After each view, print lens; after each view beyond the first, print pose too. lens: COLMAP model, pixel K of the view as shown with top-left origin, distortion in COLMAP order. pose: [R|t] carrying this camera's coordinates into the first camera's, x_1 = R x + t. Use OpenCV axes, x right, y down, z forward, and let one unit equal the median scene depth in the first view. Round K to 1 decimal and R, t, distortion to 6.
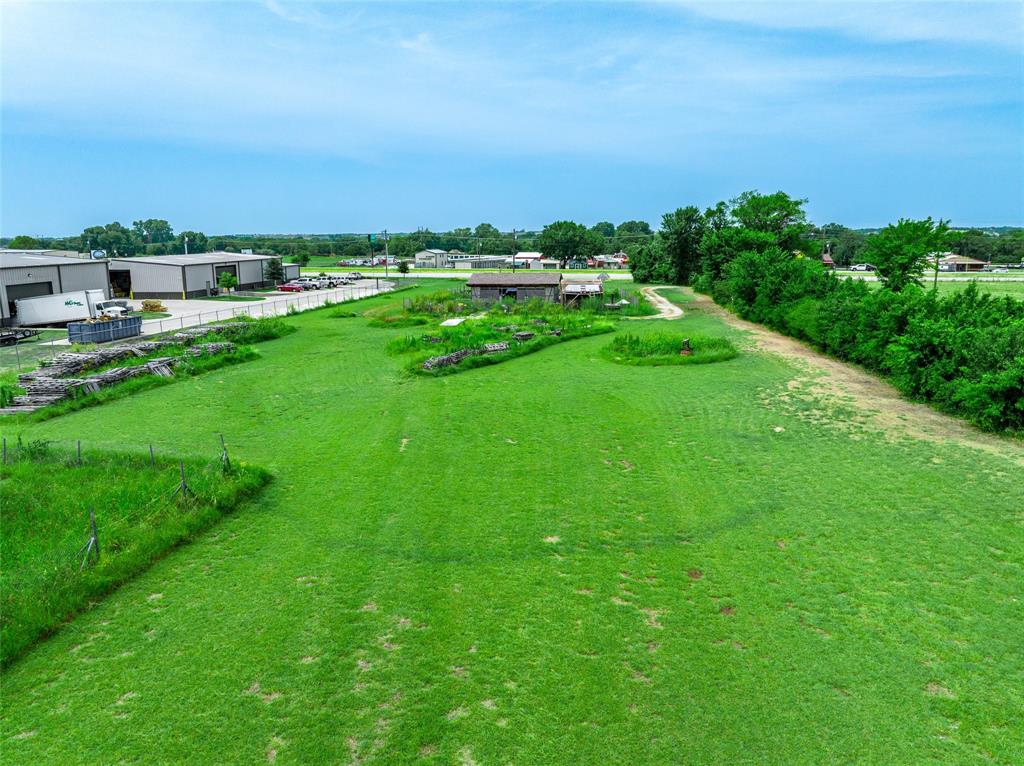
lens RADIAL K [[718.7, 0, 512.0], [0, 718.7, 383.0], [0, 0, 1]] dist [-0.033824, -0.000056]
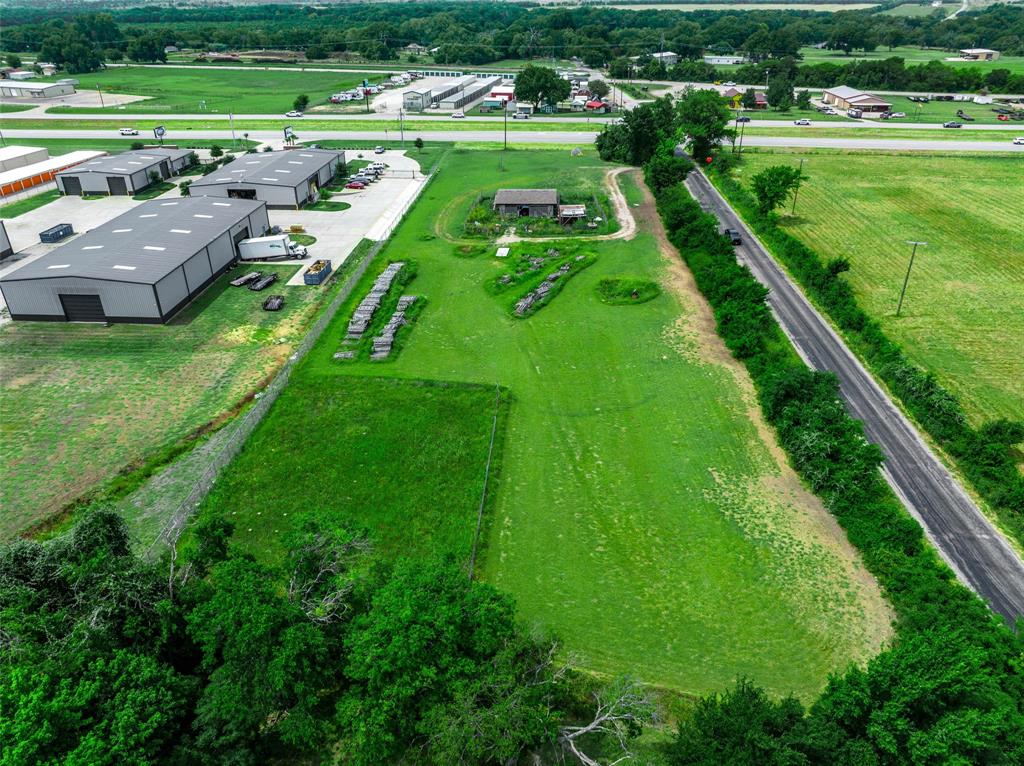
lens RADIAL K [[718.7, 0, 512.0], [0, 718.7, 383.0], [0, 0, 1]] dist [-0.033824, -0.000056]
pose [[0.997406, -0.036181, 0.062224, -0.288357], [0.015487, 0.952105, 0.305380, -0.499041], [-0.070293, -0.303624, 0.950196, -1.182321]]
